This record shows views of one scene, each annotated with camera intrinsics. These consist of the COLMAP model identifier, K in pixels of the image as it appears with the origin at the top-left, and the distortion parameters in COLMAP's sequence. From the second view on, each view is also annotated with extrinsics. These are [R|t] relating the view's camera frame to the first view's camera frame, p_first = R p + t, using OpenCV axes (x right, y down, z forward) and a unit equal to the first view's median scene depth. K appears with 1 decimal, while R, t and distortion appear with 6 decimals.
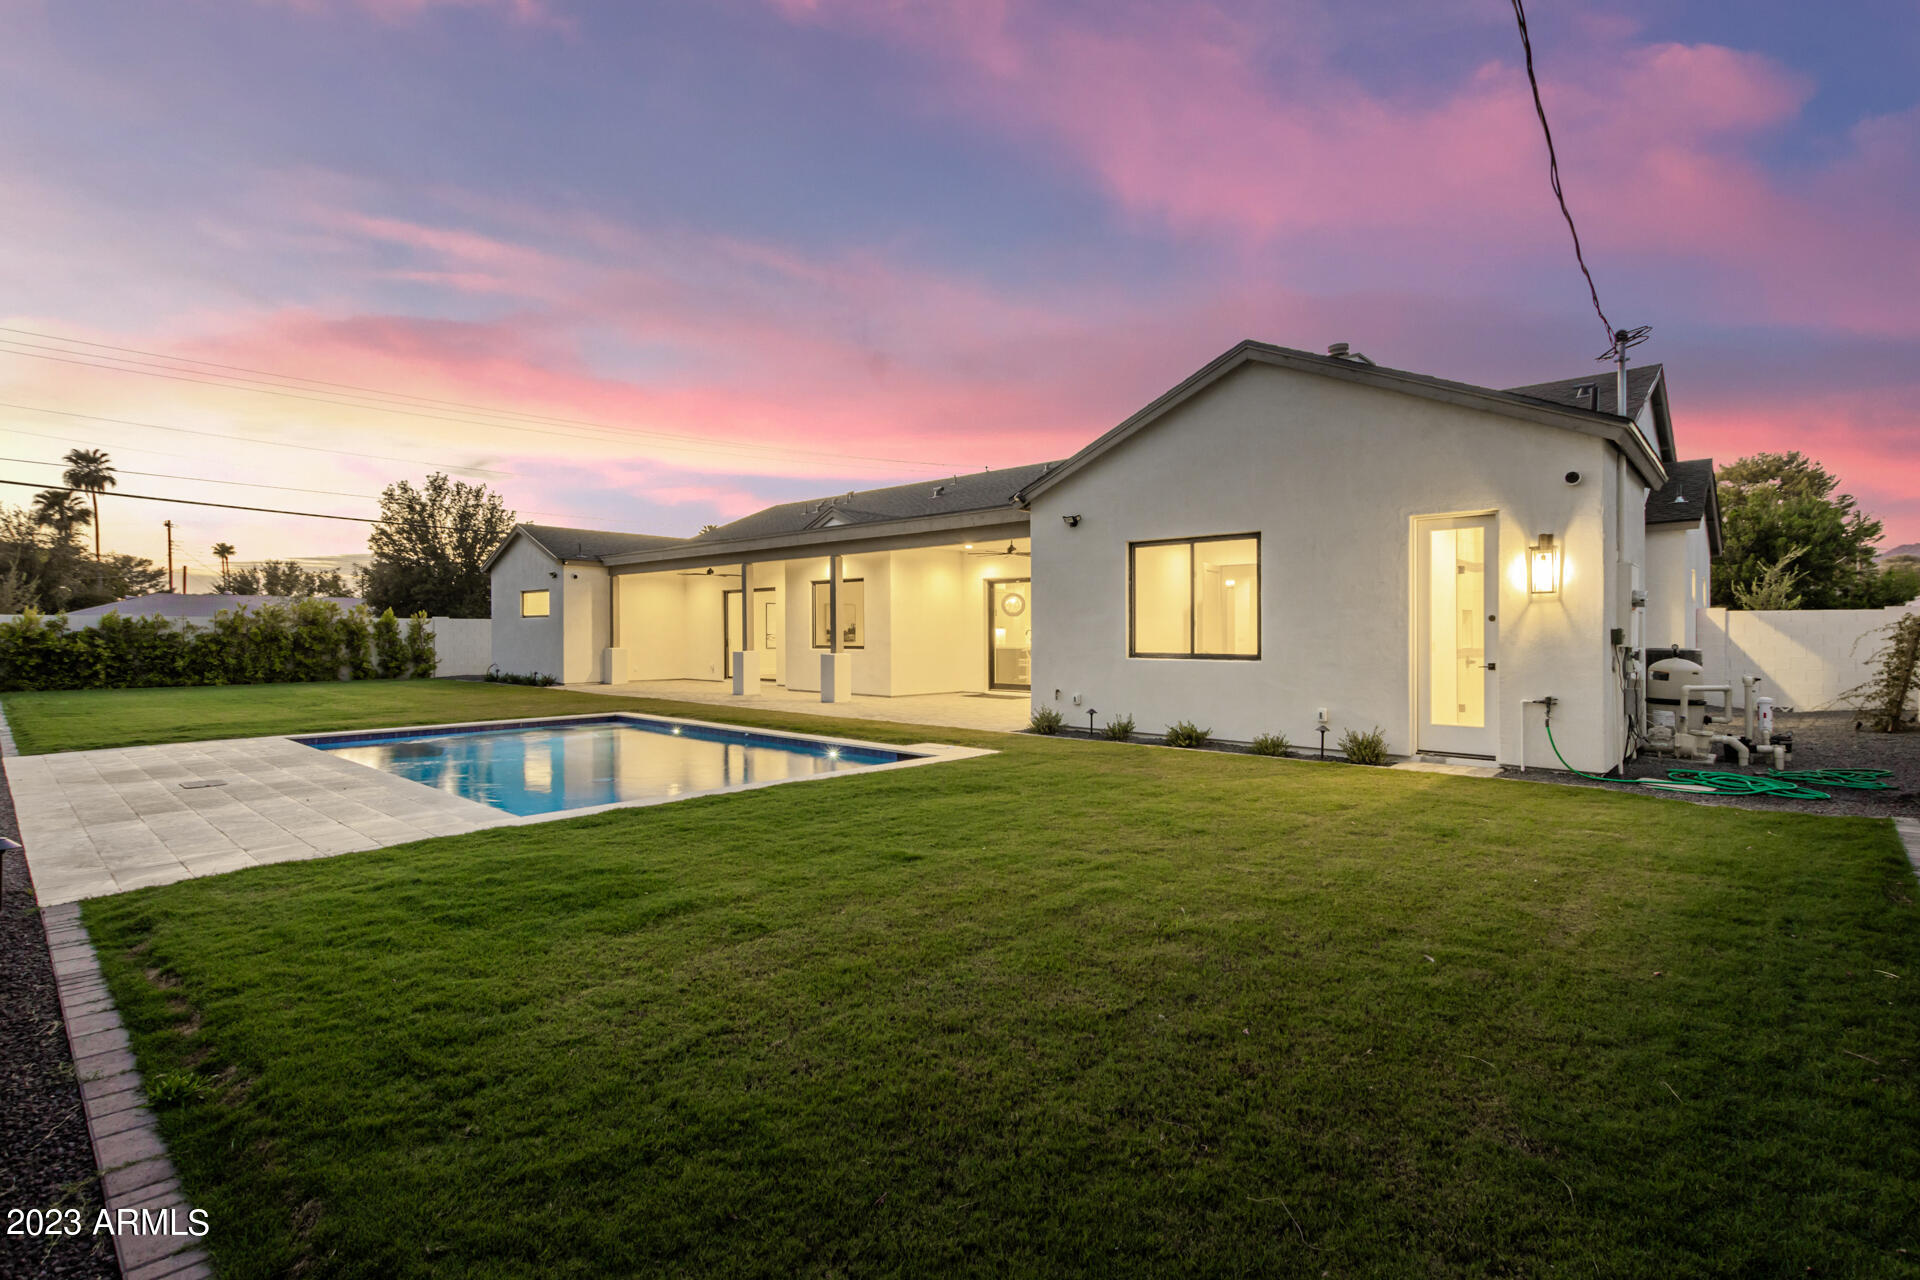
lens RADIAL K [[830.0, 0, 1017.1], [0, 830.0, 631.2], [0, 0, 1]] dist [0.000422, 0.000062]
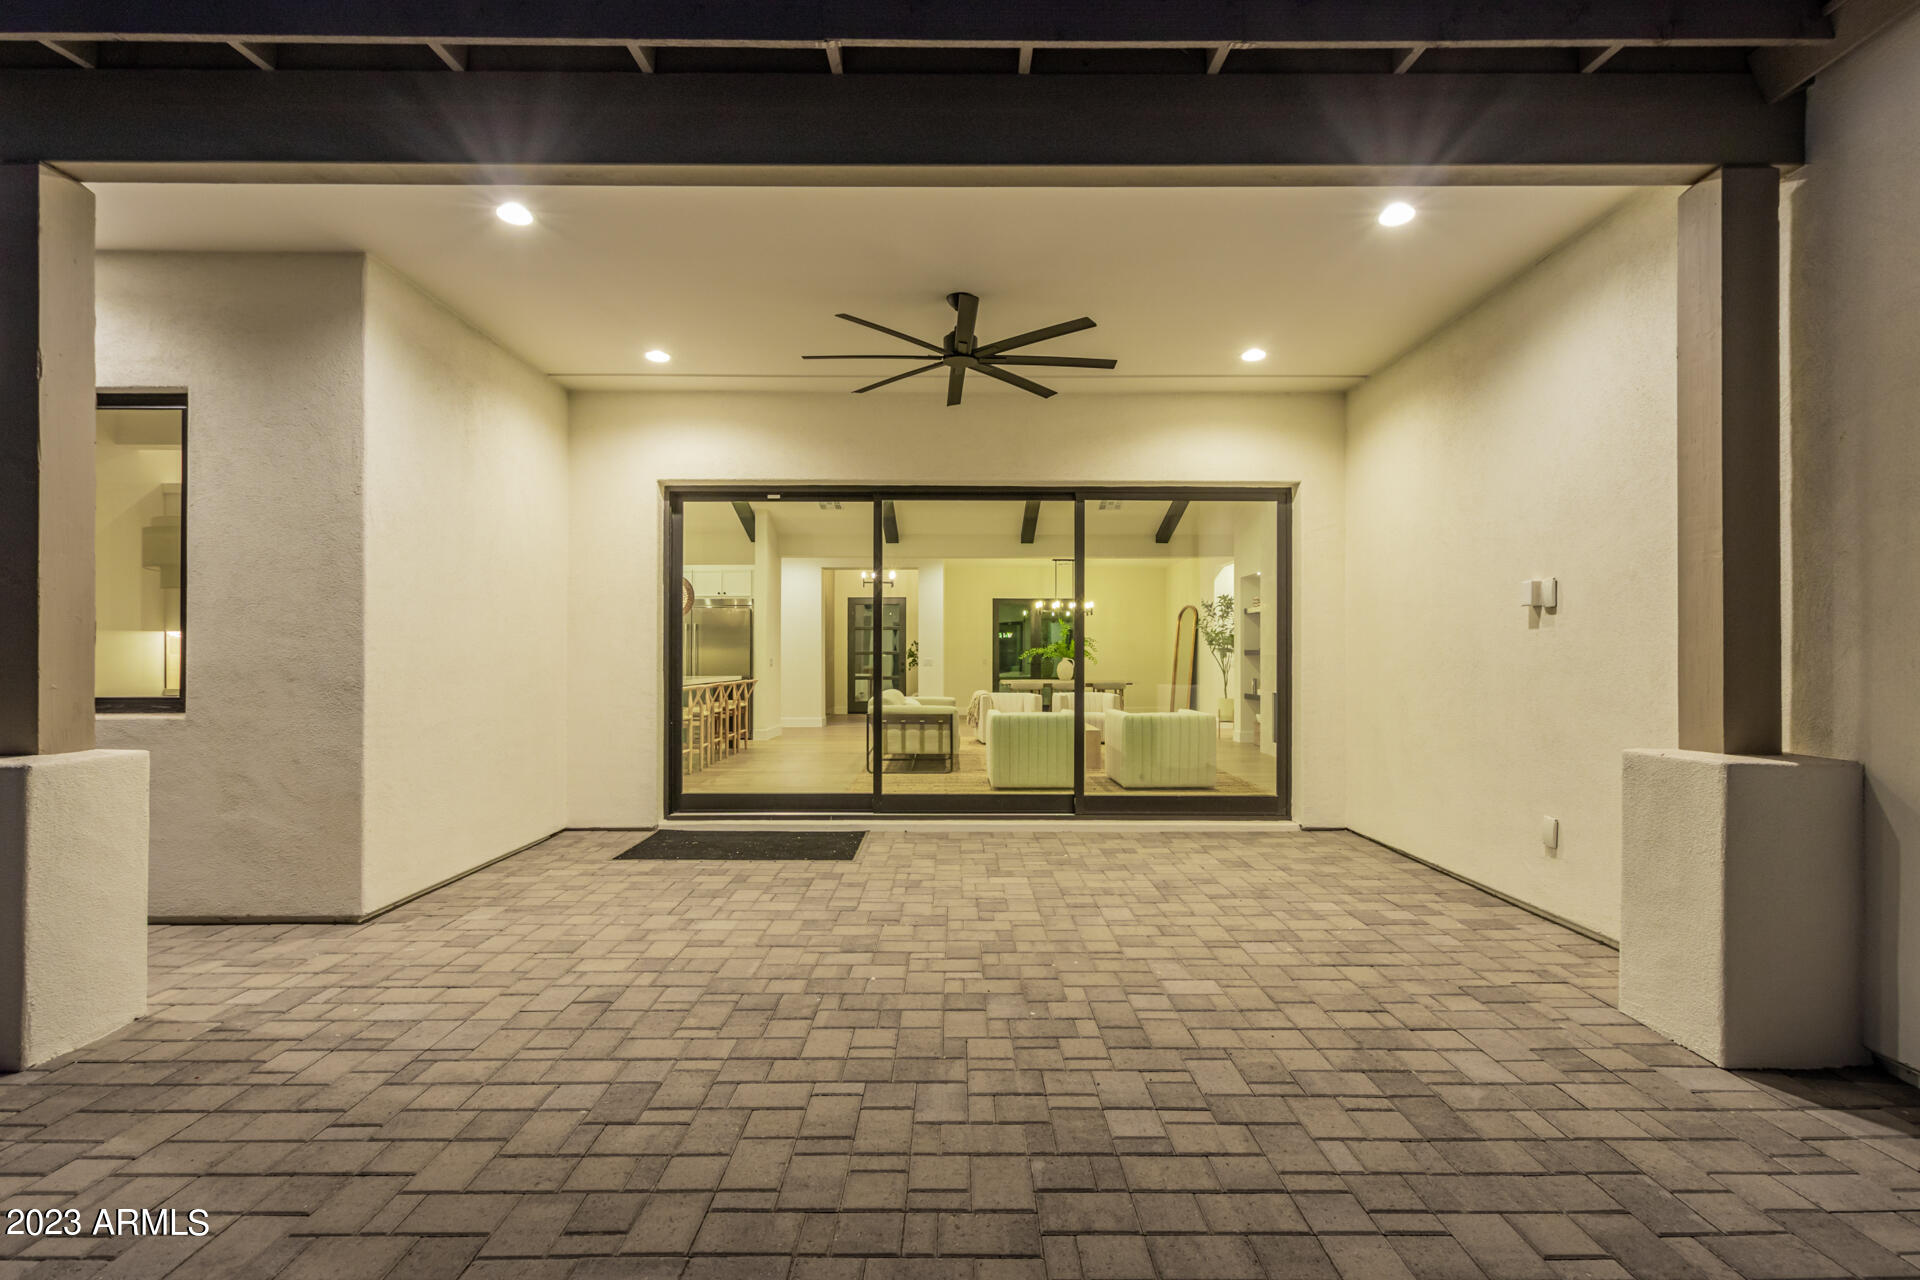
lens RADIAL K [[879.3, 0, 961.7], [0, 879.3, 646.4], [0, 0, 1]] dist [0.002206, 0.000162]
pose [[0.782901, 0.005982, 0.622118, -0.268954], [-0.000446, 0.999959, -0.009054, 0.008930], [-0.622146, 0.006811, 0.782872, 1.083440]]
